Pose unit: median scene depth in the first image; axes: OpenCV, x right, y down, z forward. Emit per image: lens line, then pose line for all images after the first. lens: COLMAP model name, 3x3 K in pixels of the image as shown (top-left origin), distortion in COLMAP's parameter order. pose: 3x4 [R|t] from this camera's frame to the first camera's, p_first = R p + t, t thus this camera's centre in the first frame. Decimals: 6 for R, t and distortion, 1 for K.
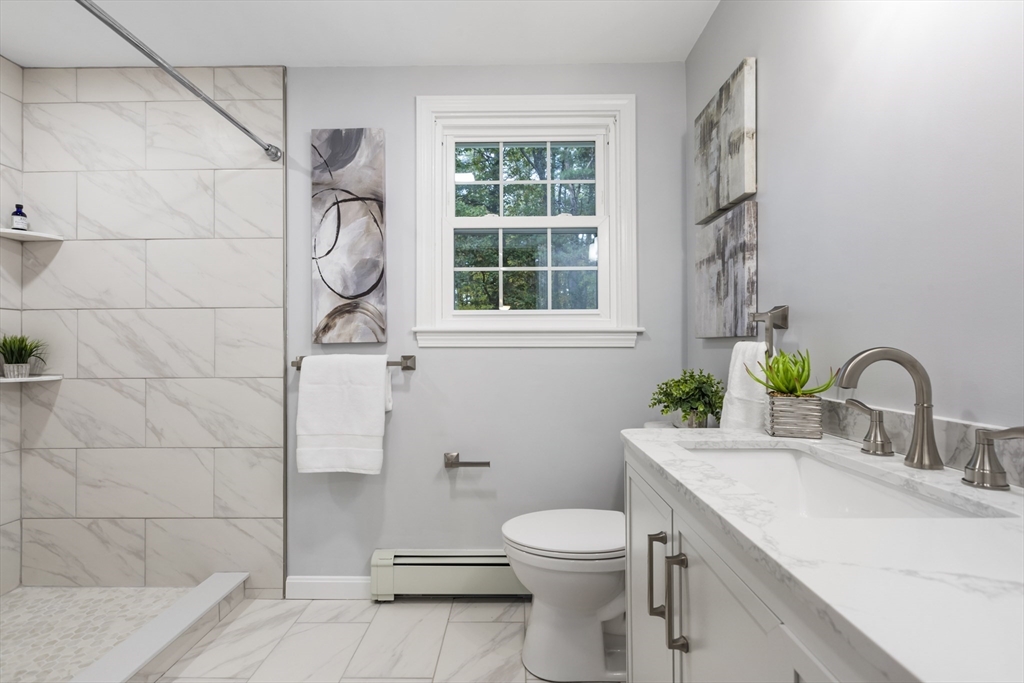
lens RADIAL K [[463.2, 0, 513.3], [0, 463.2, 341.3], [0, 0, 1]] dist [0.001059, -0.000698]
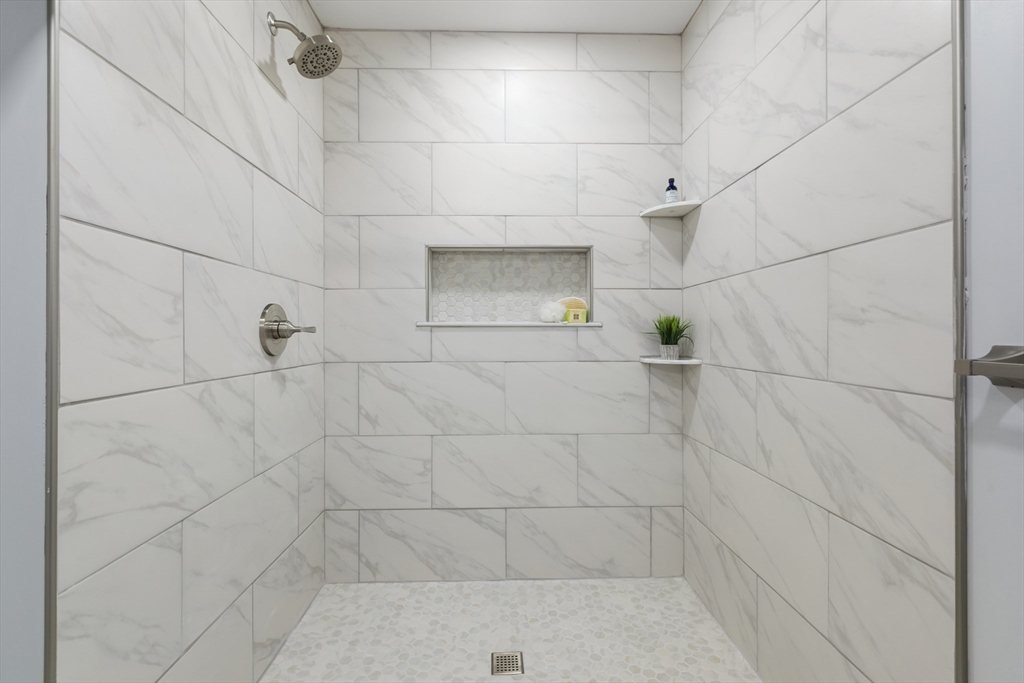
lens RADIAL K [[463.2, 0, 505.6], [0, 463.2, 332.4], [0, 0, 1]] dist [0.001059, -0.000698]
pose [[0.053576, 0.001514, -0.998563, -0.127659], [0.005813, 0.999981, 0.001828, 0.018863], [0.998547, -0.005902, 0.053566, 0.596993]]
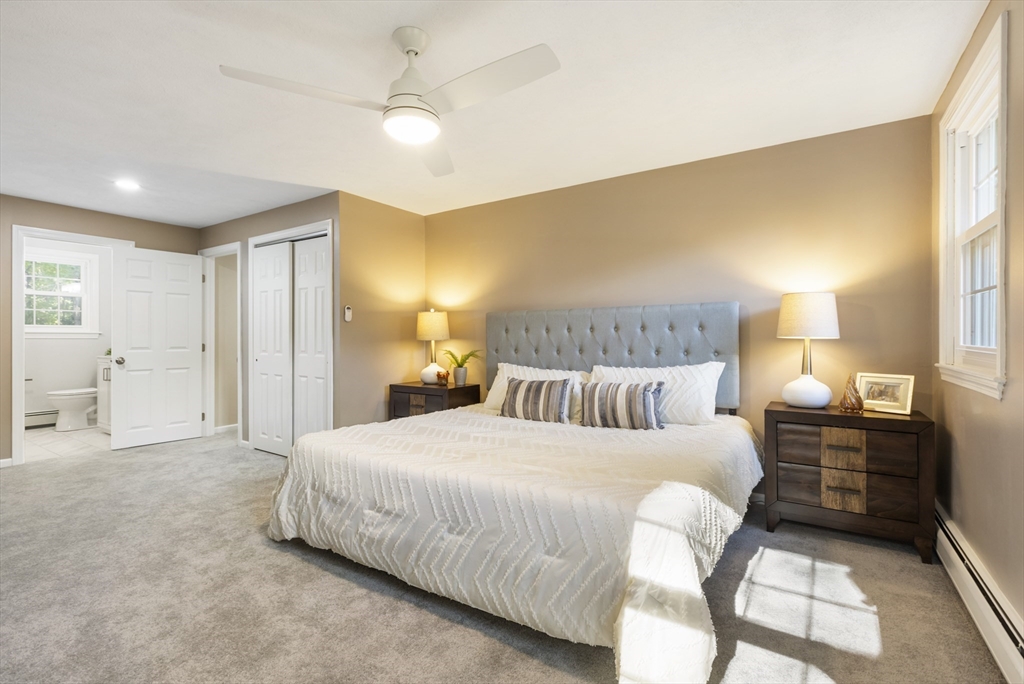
lens RADIAL K [[463.2, 0, 495.0], [0, 463.2, 342.3], [0, 0, 1]] dist [0.001059, -0.000698]
pose [[0.562505, -0.006790, 0.826766, -0.656439], [-0.000991, 0.999960, 0.008887, 0.005781], [-0.826793, -0.005818, 0.562476, -2.386251]]
